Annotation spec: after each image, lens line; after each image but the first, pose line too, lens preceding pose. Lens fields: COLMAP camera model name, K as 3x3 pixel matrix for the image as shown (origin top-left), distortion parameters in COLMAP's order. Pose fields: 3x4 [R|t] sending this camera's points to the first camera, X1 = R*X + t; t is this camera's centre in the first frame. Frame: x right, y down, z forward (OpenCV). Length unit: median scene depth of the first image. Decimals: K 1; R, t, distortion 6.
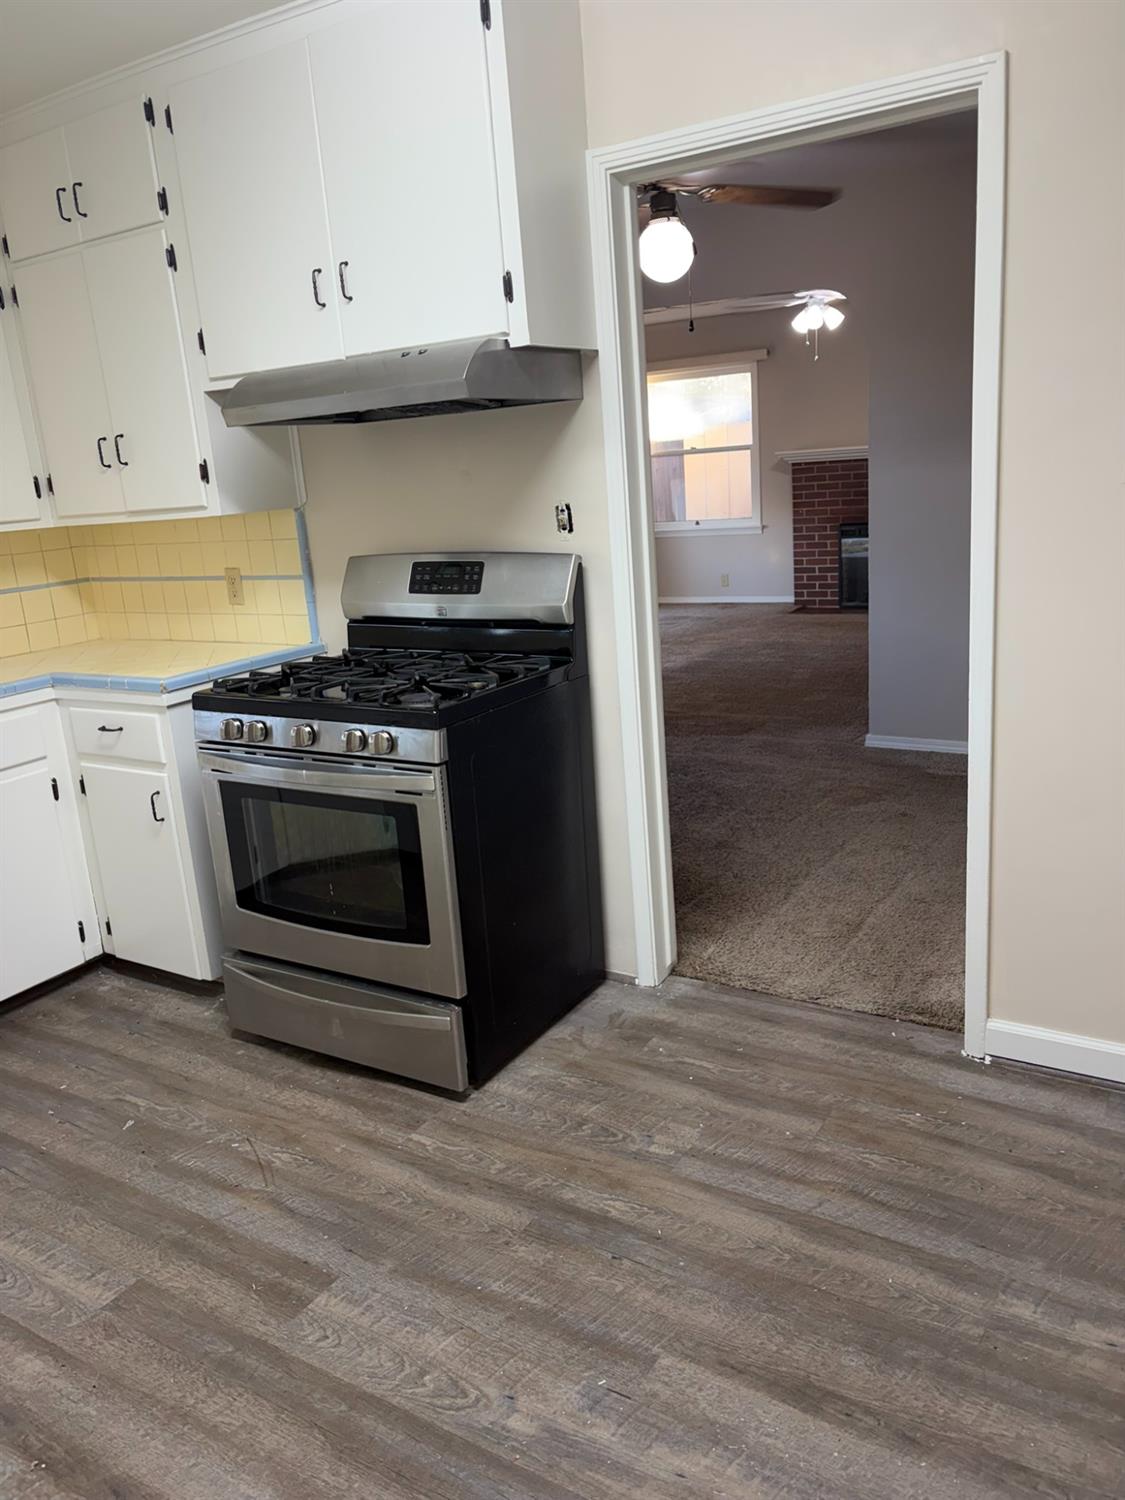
lens RADIAL K [[1135.1, 0, 562.5], [0, 1135.1, 750.0], [0, 0, 1]] dist [0.010526, -0.002334]
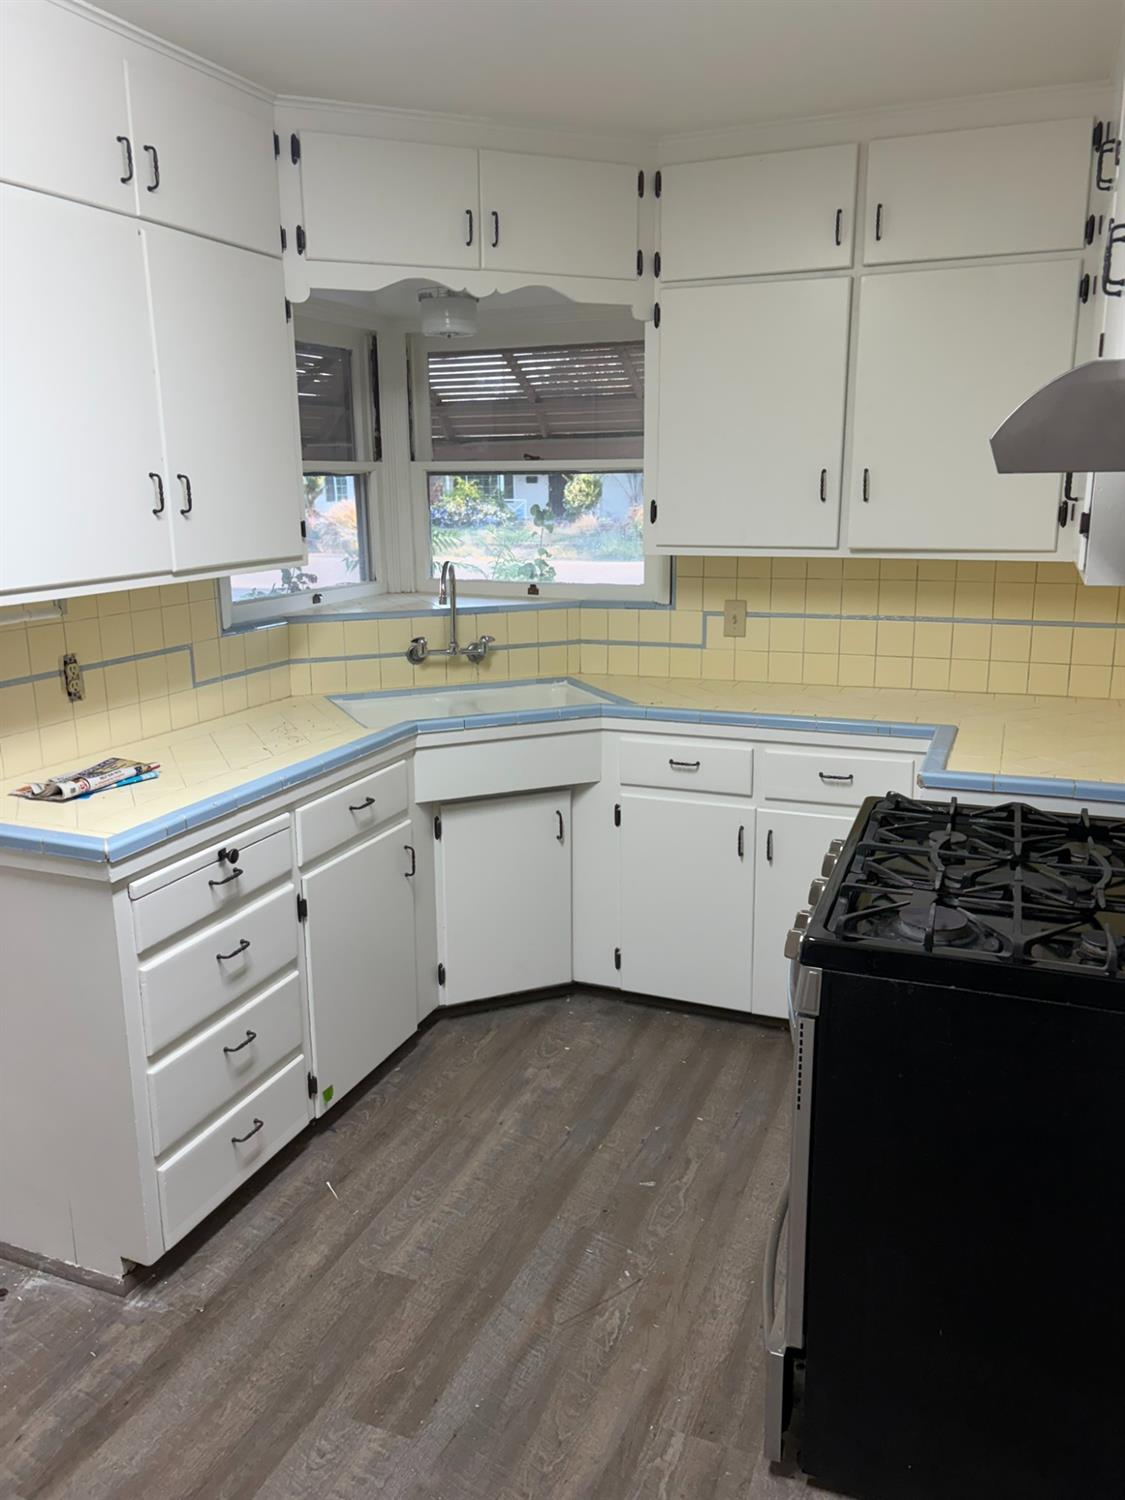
lens RADIAL K [[1135.1, 0, 562.5], [0, 1135.1, 750.0], [0, 0, 1]] dist [0.010526, -0.002334]
pose [[0.175777, 0.295200, -0.939127, 0.471038], [-0.242339, 0.937598, 0.249361, -0.280101], [0.954135, 0.183755, 0.236347, 0.730324]]
